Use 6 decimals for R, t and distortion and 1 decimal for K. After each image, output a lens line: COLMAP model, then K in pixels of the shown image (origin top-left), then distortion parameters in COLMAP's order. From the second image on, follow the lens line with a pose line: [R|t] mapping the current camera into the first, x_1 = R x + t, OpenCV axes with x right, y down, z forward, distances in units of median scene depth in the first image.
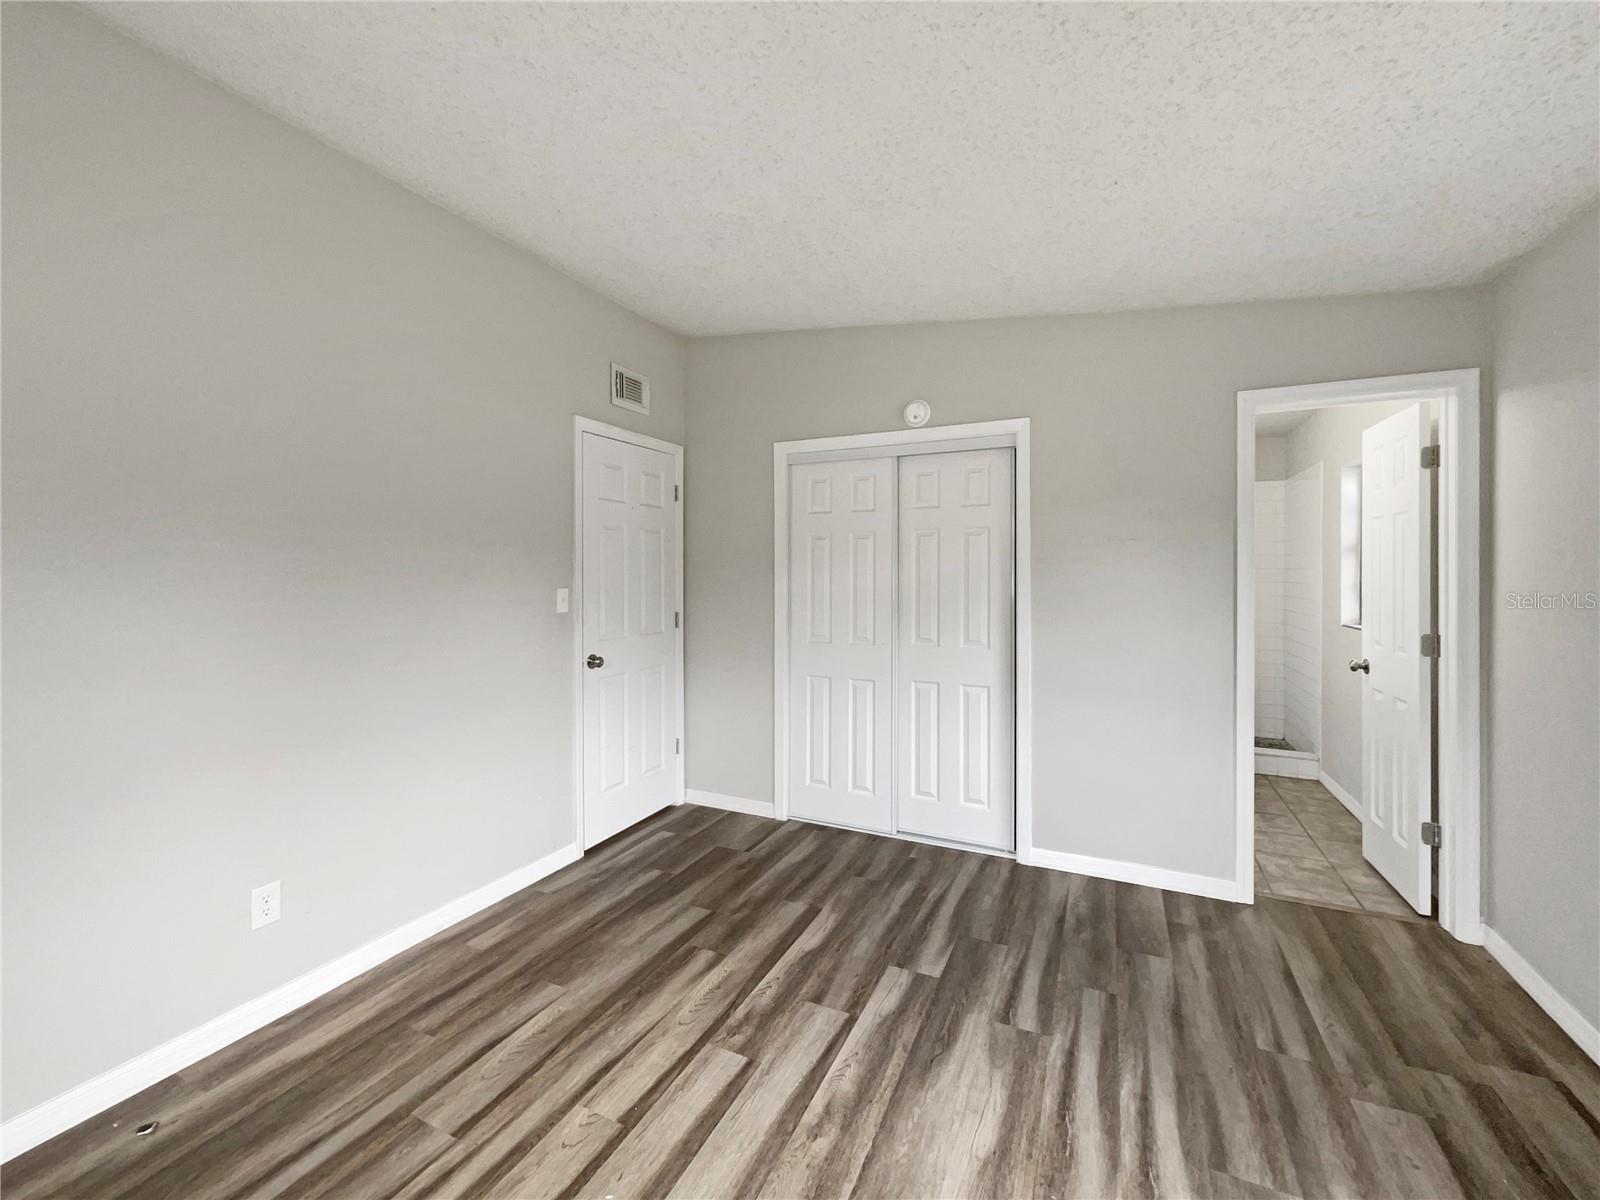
lens RADIAL K [[669.5, 0, 799.5], [0, 669.5, 571.4], [0, 0, 1]] dist [0.008428, 0.000339]
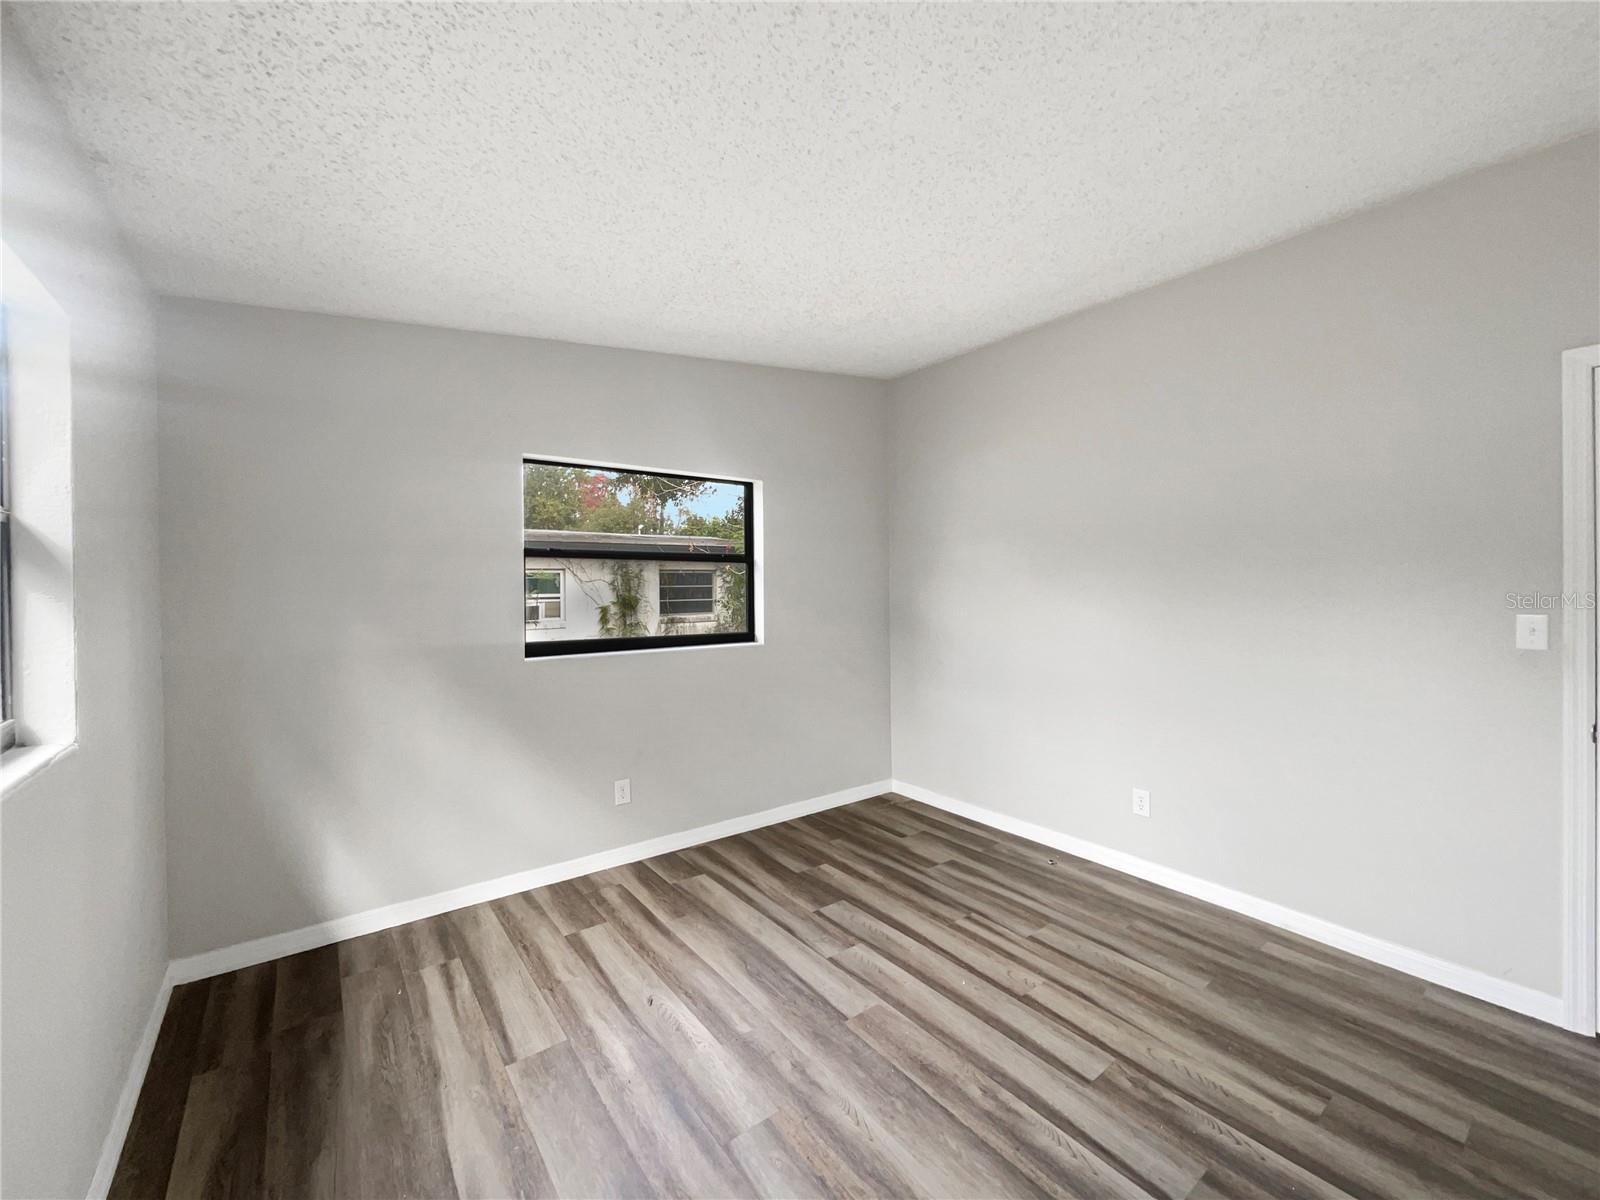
lens RADIAL K [[648.8, 0, 789.1], [0, 648.8, 602.9], [0, 0, 1]] dist [-0.001262, 0.000449]
pose [[-0.486445, 0.017594, -0.873534, 0.956334], [0.008848, 0.999845, 0.015211, -0.004114], [0.873666, -0.000329, -0.486526, 1.058212]]
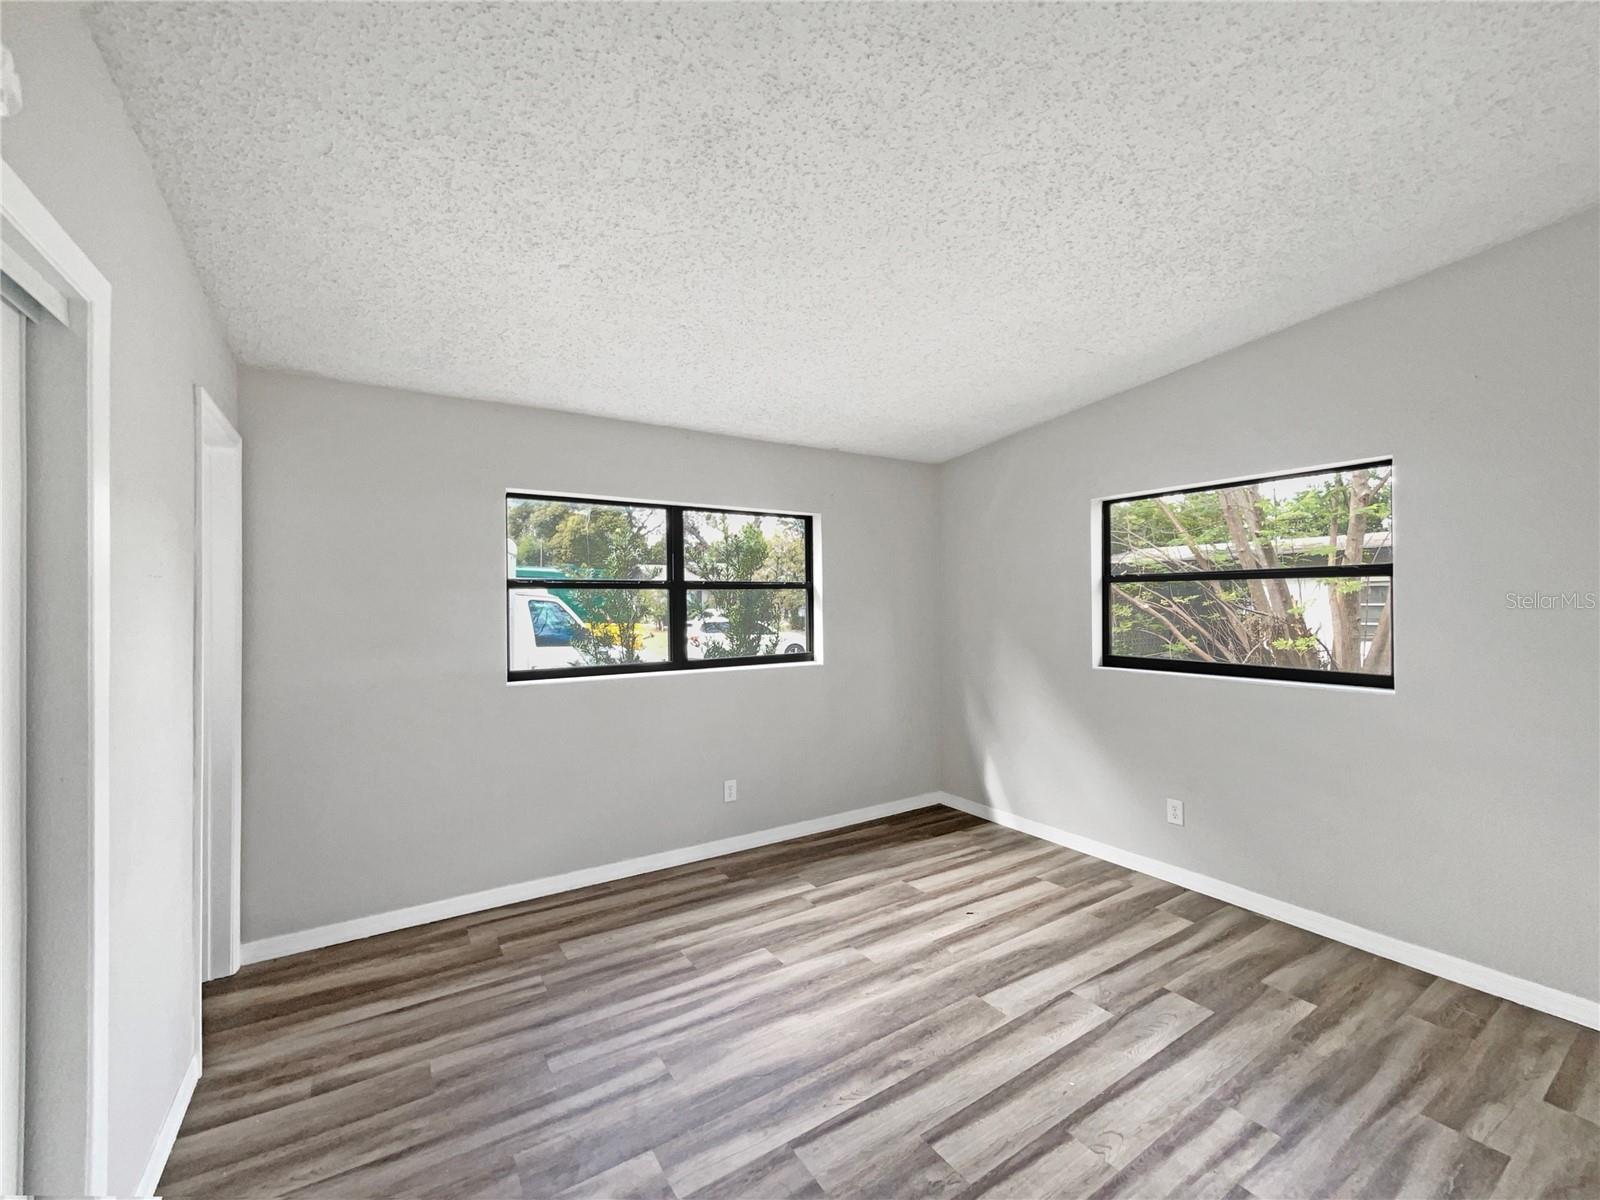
lens RADIAL K [[648.8, 0, 789.1], [0, 648.8, 602.9], [0, 0, 1]] dist [-0.001262, 0.000449]
pose [[-0.833428, 0.008111, 0.552568, -0.408959], [0.003652, 0.999951, -0.009169, -0.022777], [-0.552616, -0.005624, -0.833417, 1.834707]]
